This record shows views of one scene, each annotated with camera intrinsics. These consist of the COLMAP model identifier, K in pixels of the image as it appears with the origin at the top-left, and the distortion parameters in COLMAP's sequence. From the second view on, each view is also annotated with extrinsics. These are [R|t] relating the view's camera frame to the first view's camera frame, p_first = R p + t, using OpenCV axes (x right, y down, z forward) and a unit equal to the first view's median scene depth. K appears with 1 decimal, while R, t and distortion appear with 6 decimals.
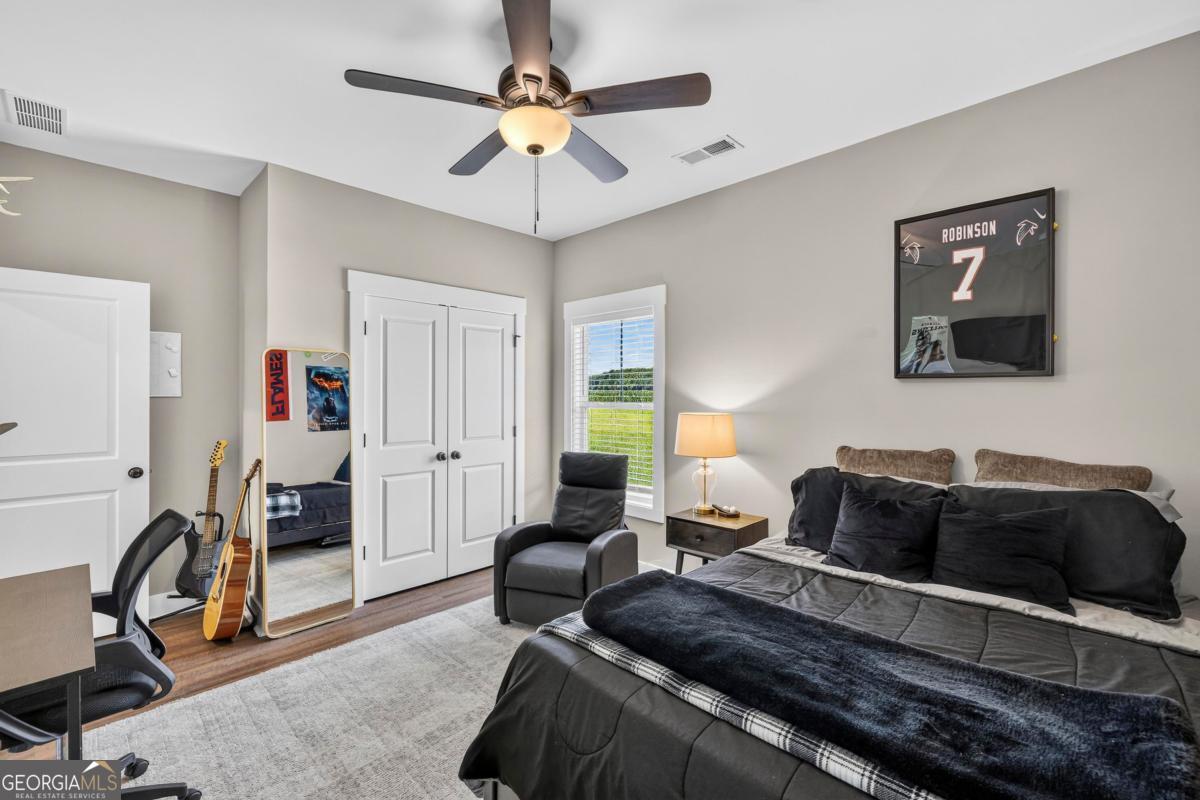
lens RADIAL K [[521.4, 0, 595.5], [0, 521.4, 402.4], [0, 0, 1]] dist [-0.000031, 0.000151]
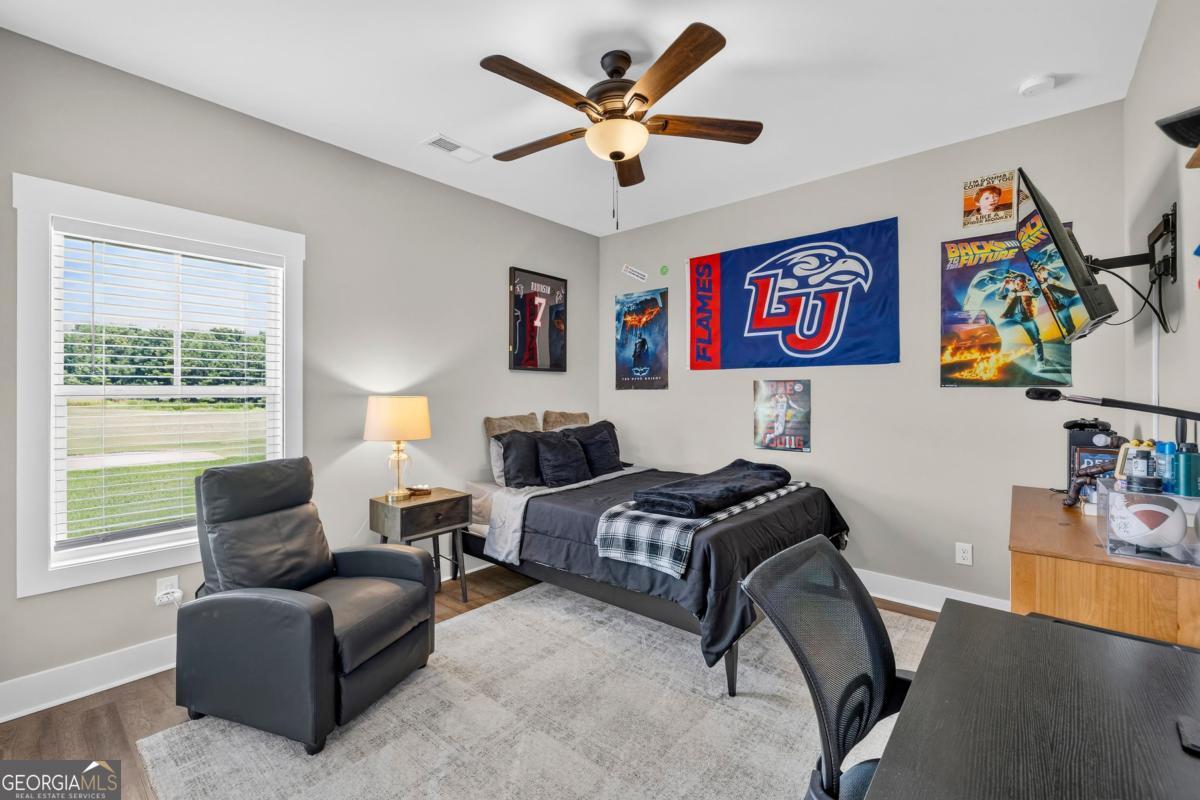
lens RADIAL K [[521.4, 0, 595.5], [0, 521.4, 402.4], [0, 0, 1]] dist [-0.000031, 0.000151]
pose [[-0.083828, -0.008385, 0.996445, -1.006781], [0.023981, 0.999658, 0.010429, 0.041178], [-0.996192, 0.024770, -0.083598, 0.931775]]
